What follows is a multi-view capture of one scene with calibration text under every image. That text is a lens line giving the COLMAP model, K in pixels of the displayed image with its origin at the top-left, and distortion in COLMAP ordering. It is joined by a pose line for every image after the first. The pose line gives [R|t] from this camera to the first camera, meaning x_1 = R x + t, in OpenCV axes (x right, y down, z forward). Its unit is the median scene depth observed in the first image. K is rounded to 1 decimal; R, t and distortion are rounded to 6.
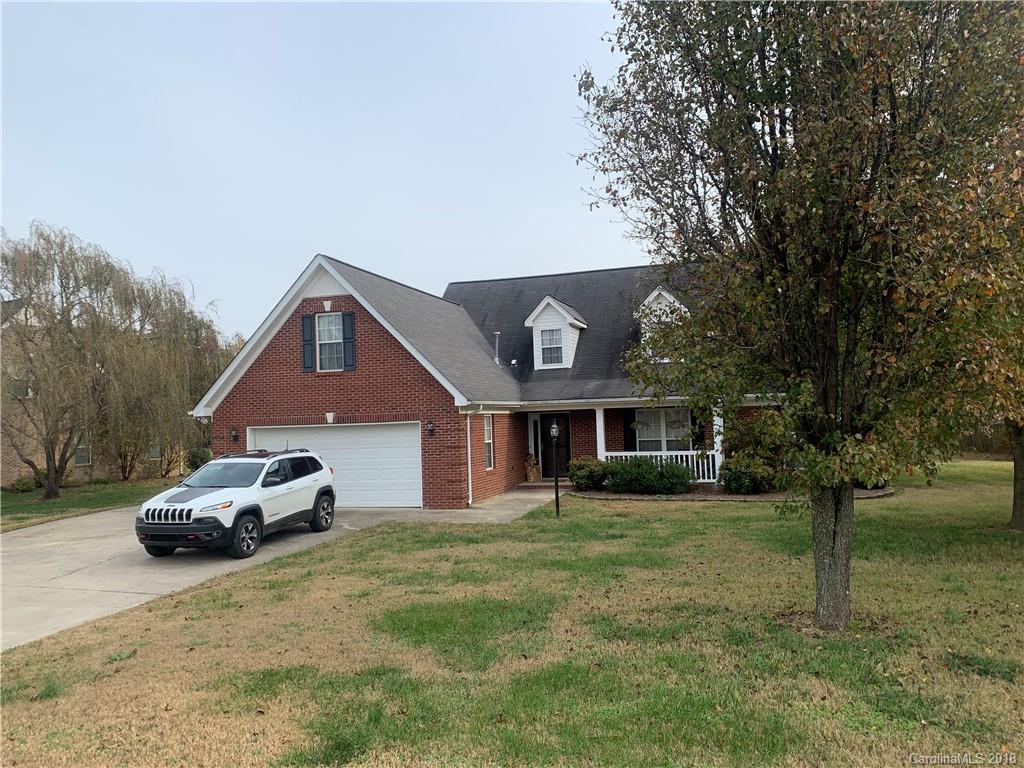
lens RADIAL K [[785.0, 0, 512.5], [0, 785.0, 386.1], [0, 0, 1]] dist [0.042091, -0.035759]
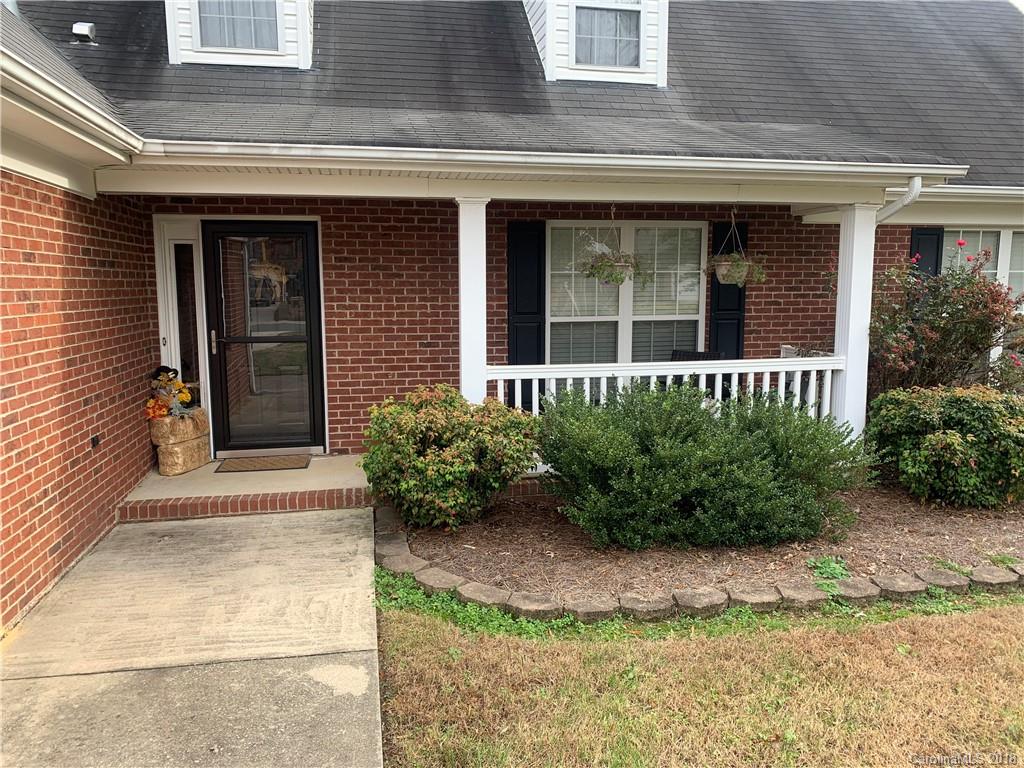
lens RADIAL K [[785.0, 0, 508.9], [0, 785.0, 391.3], [0, 0, 1]] dist [0.042091, -0.035759]
pose [[0.876979, -0.010849, 0.480407, -0.003591], [-0.066117, 0.987512, 0.142997, 0.052178], [-0.475959, -0.157168, 0.865310, 0.754015]]
